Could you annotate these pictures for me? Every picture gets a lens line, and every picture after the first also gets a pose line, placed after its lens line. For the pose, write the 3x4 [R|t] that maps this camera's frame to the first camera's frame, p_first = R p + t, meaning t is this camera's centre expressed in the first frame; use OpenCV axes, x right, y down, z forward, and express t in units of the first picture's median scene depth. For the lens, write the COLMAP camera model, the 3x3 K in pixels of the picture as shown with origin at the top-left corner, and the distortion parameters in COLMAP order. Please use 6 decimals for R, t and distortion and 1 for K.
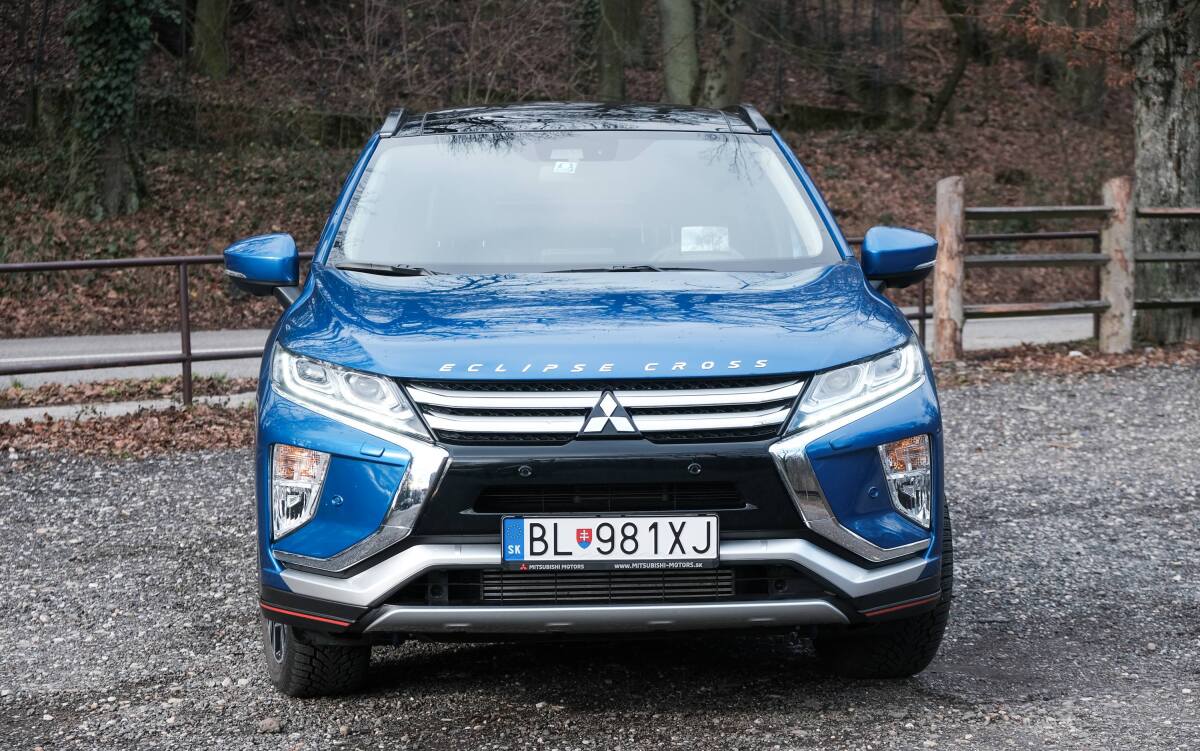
lens RADIAL K [[2683.8, 0, 599.6], [0, 2683.8, 376.8], [0, 0, 1]] dist [-0.028582, 0.000000]
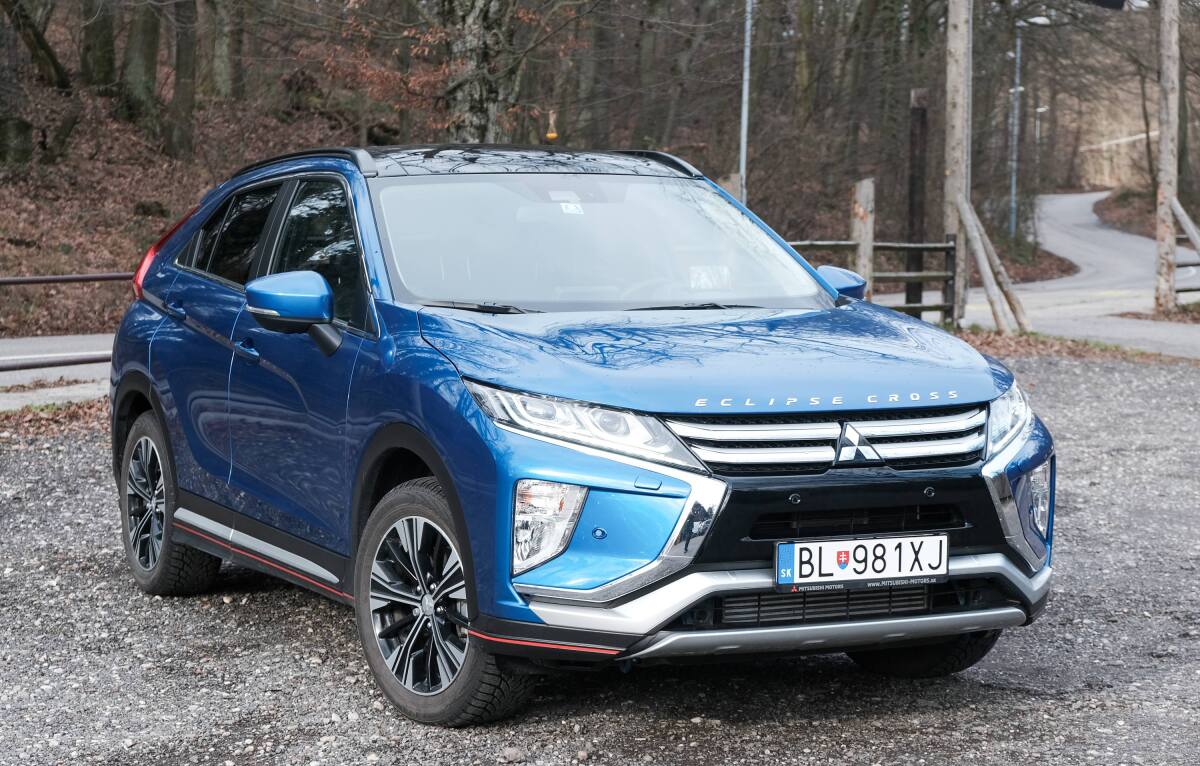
lens RADIAL K [[2554.1, 0, 601.0], [0, 2554.1, 380.8], [0, 0, 1]] dist [-0.123790, 0.000000]
pose [[0.929520, -0.012681, 0.368555, -0.461562], [0.015026, 0.999881, -0.003495, -0.009034], [-0.368466, 0.008787, 0.929600, 0.087082]]
